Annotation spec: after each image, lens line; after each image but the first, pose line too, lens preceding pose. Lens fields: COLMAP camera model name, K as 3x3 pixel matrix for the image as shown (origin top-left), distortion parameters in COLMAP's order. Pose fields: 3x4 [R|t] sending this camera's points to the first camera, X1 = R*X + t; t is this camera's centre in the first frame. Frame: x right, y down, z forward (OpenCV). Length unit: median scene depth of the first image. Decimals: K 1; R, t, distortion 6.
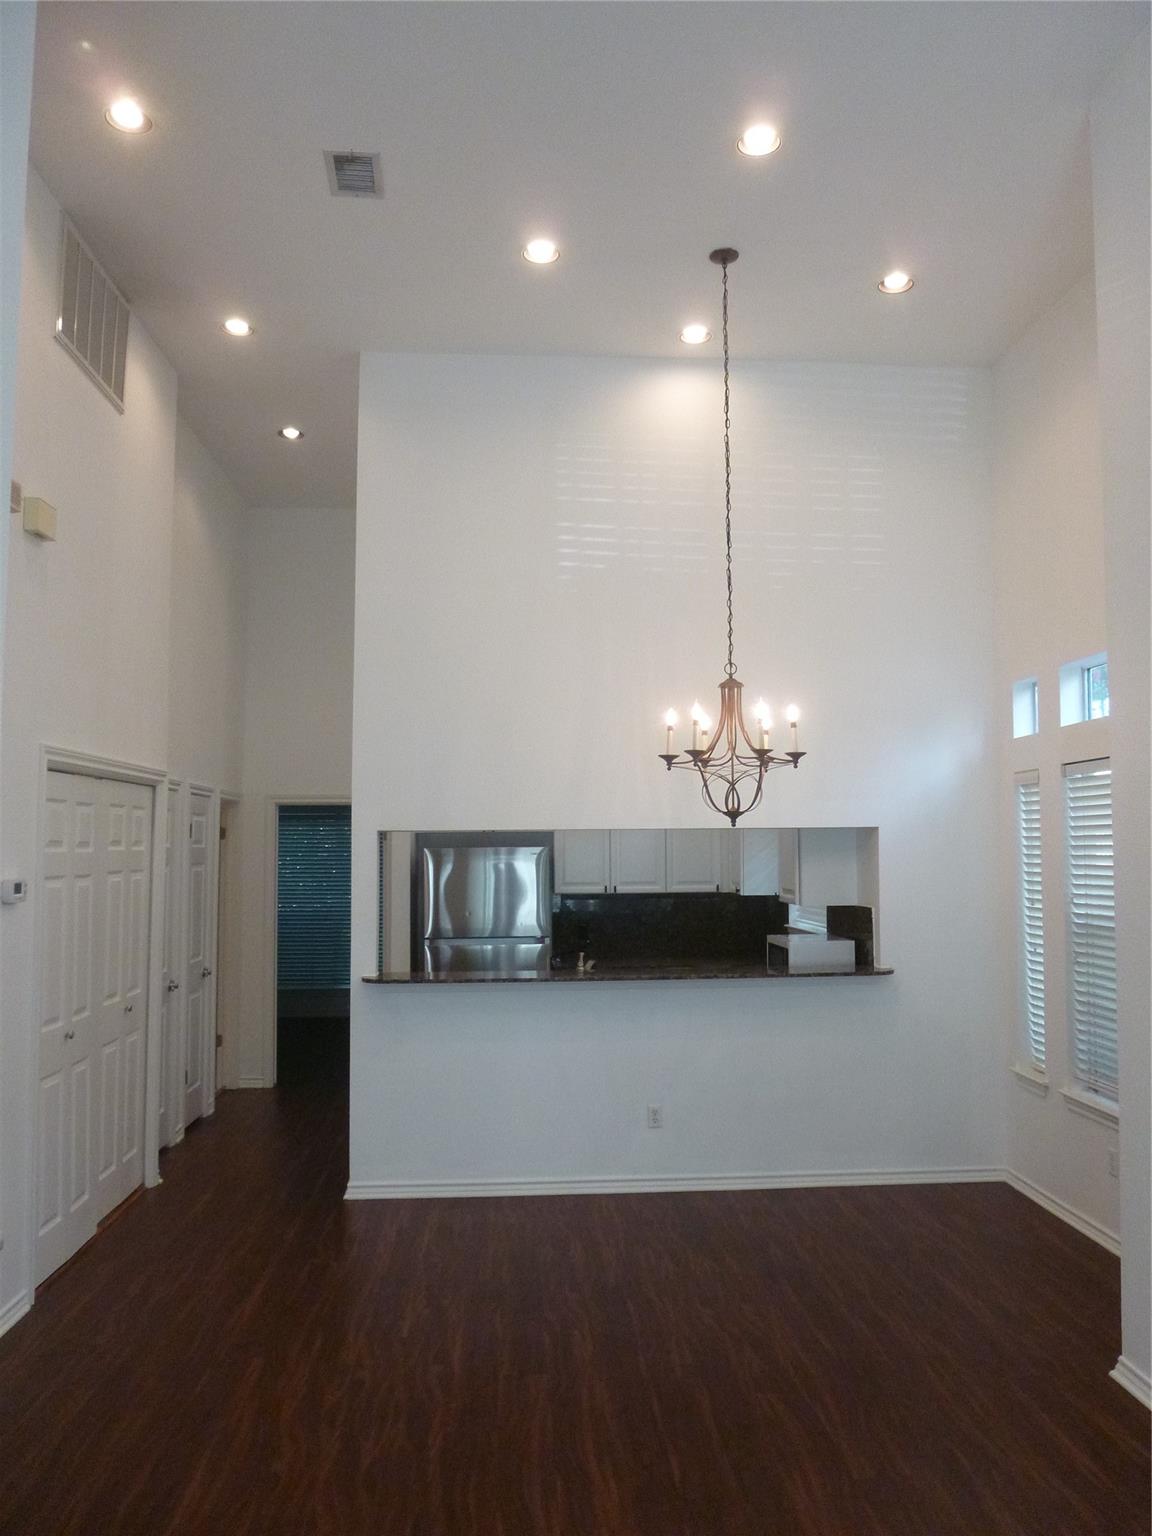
lens RADIAL K [[1178.3, 0, 580.9], [0, 1178.3, 793.9], [0, 0, 1]] dist [-0.039540, 0.033495]
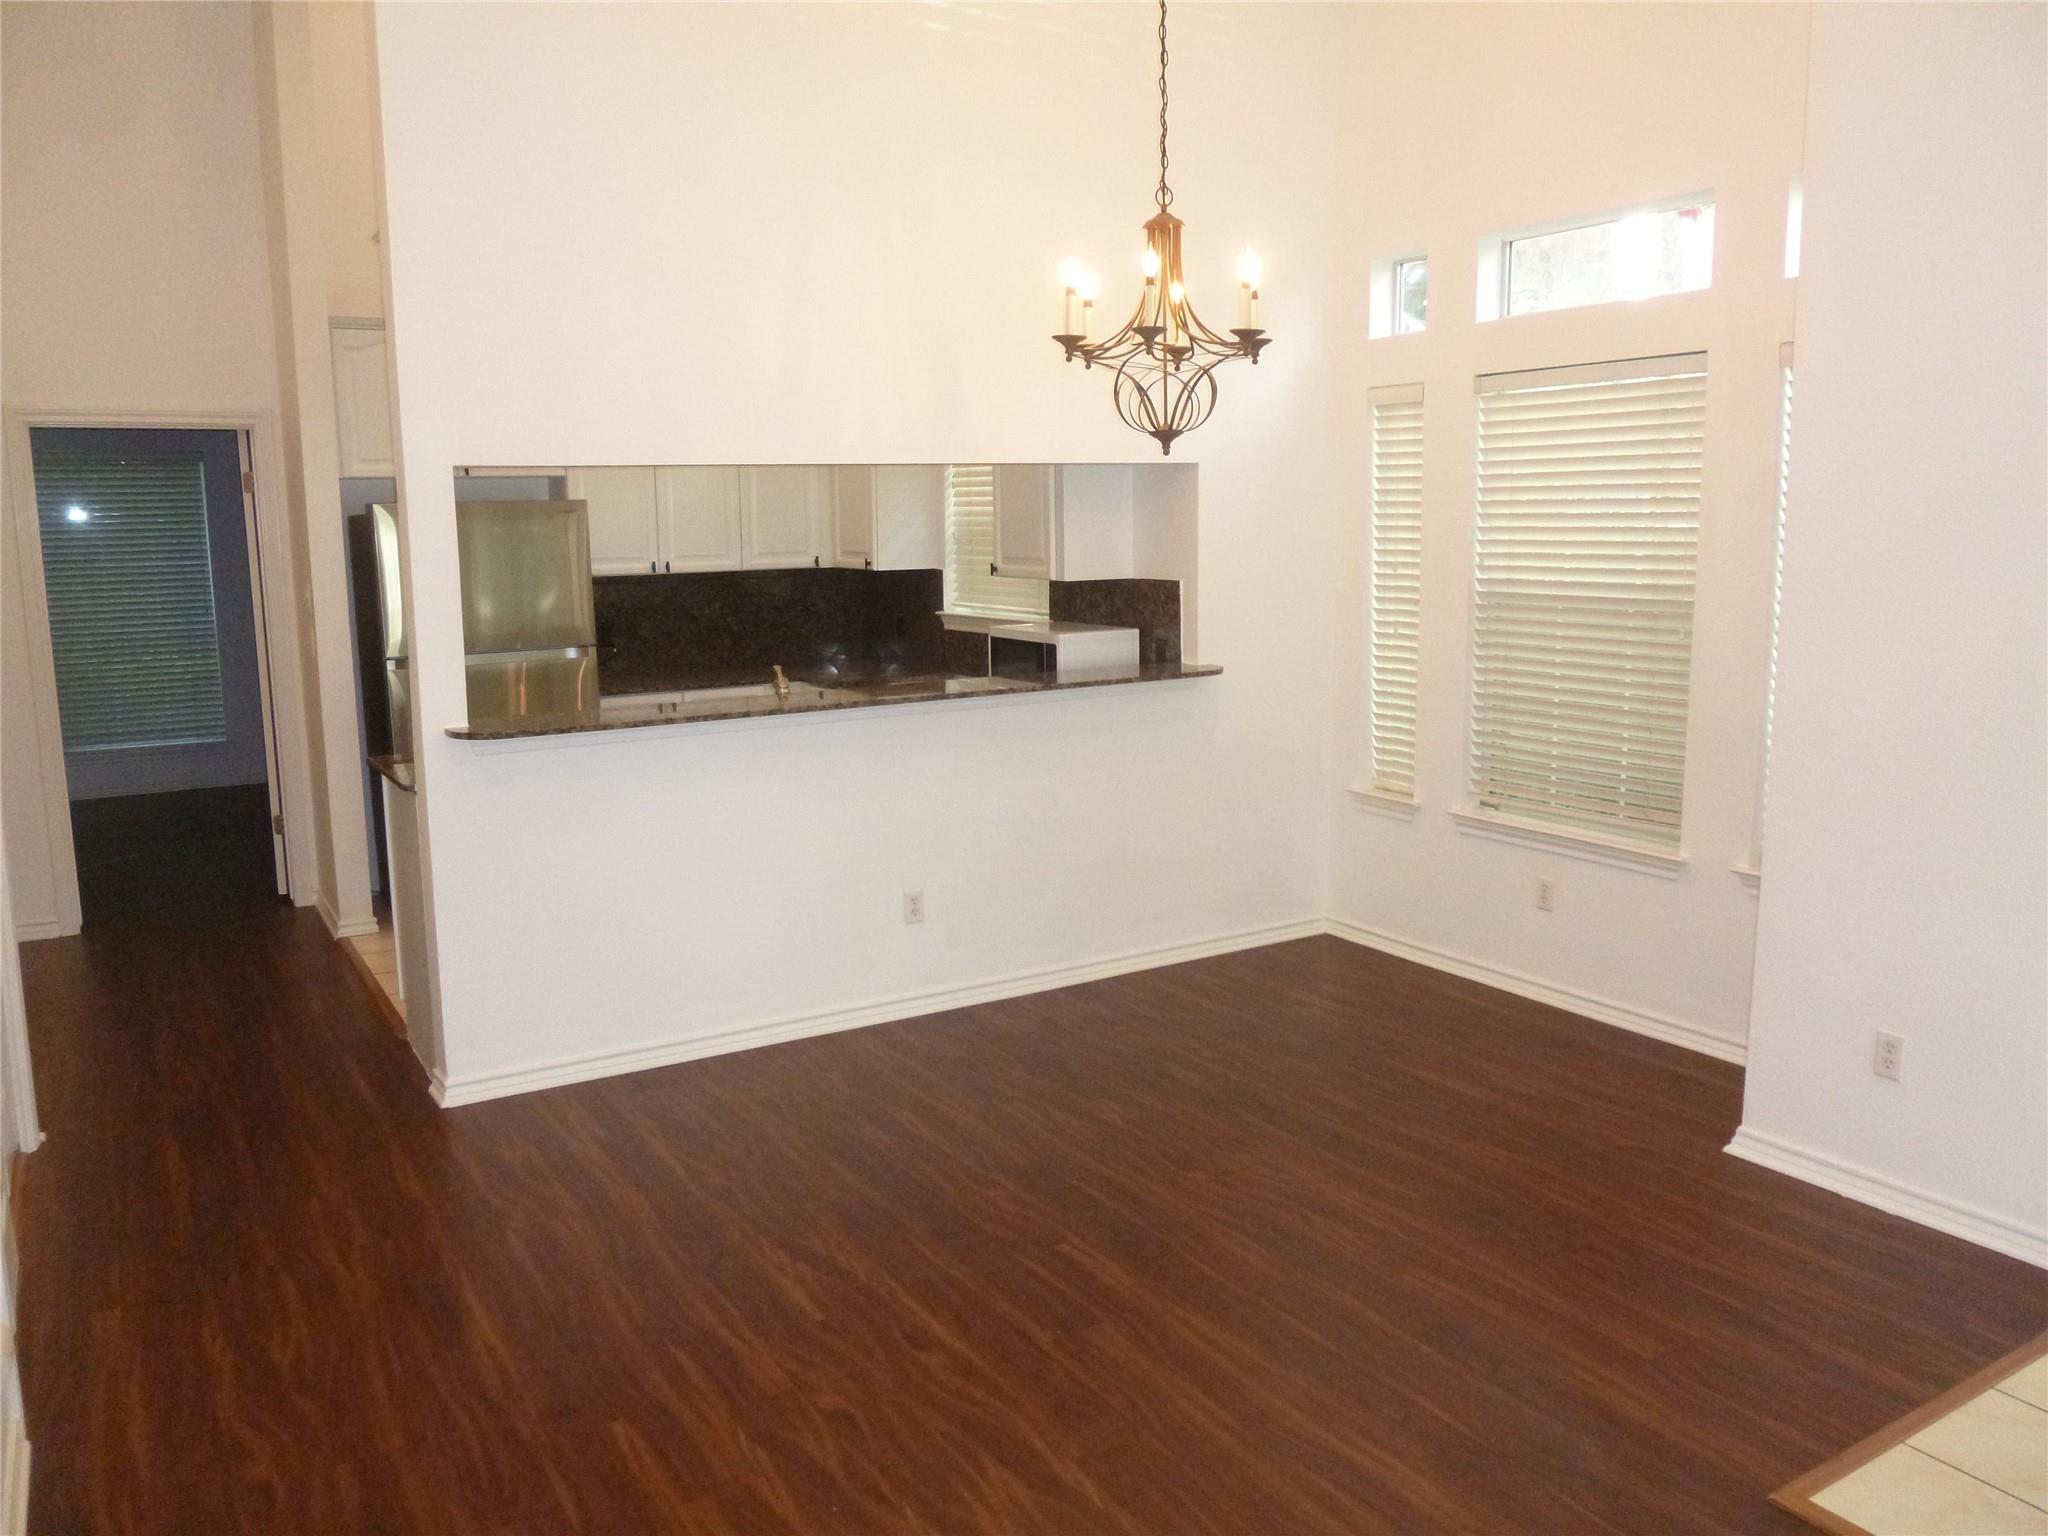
lens RADIAL K [[1571.1, 0, 1016.3], [0, 1571.1, 761.3], [0, 0, 1]] dist [-0.039540, 0.033495]
pose [[0.885405, -0.080967, 0.457715, -0.284392], [-0.012531, 0.980197, 0.197630, 0.019342], [-0.464652, -0.180718, 0.866856, 0.221609]]
